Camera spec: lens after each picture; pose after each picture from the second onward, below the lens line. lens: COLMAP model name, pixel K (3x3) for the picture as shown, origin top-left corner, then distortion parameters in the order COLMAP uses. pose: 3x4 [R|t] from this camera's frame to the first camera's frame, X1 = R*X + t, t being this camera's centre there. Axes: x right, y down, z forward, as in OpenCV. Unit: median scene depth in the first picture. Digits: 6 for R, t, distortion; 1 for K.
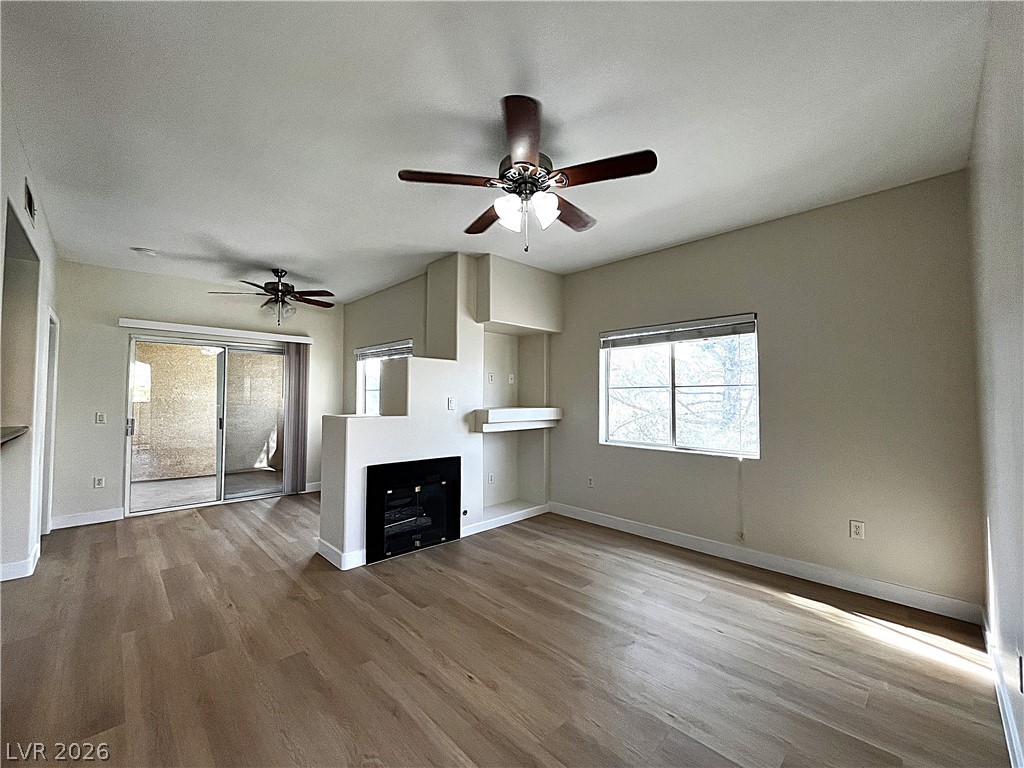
lens RADIAL K [[412.8, 0, 510.9], [0, 412.8, 384.8], [0, 0, 1]] dist [-0.000518, -0.000673]
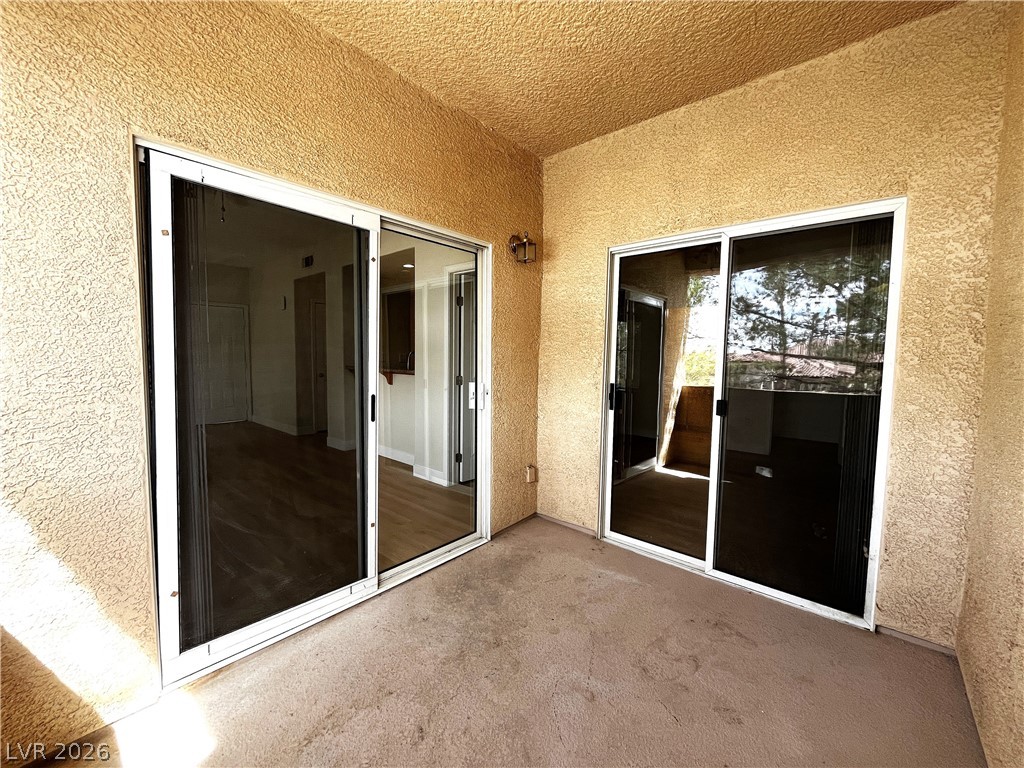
lens RADIAL K [[412.8, 0, 512.1], [0, 412.8, 378.9], [0, 0, 1]] dist [-0.000518, -0.000673]
pose [[-0.996046, -0.006528, -0.088602, -1.139934], [-0.009388, 0.999447, 0.031903, 0.068565], [0.088345, 0.032608, -0.995556, 2.011462]]
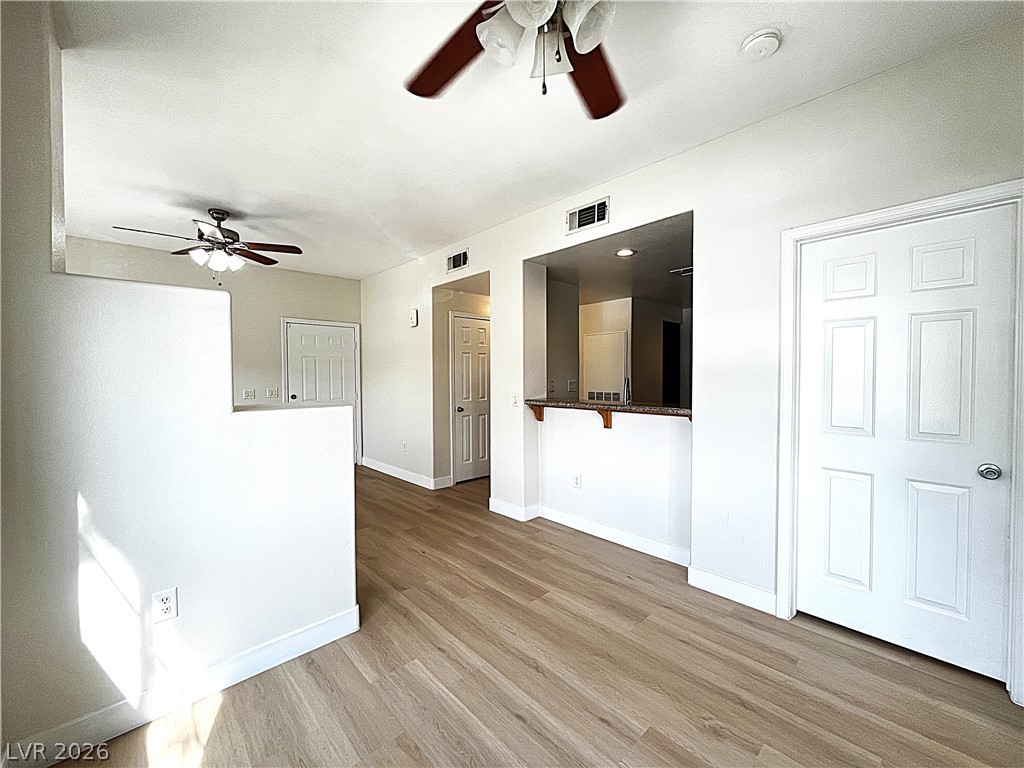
lens RADIAL K [[412.8, 0, 512.3], [0, 412.8, 383.4], [0, 0, 1]] dist [-0.000518, -0.000673]
pose [[-0.999892, -0.000047, 0.014708, -0.672420], [-0.000249, 0.999905, -0.013760, 0.048319], [-0.014706, -0.013762, -0.999797, 1.542332]]
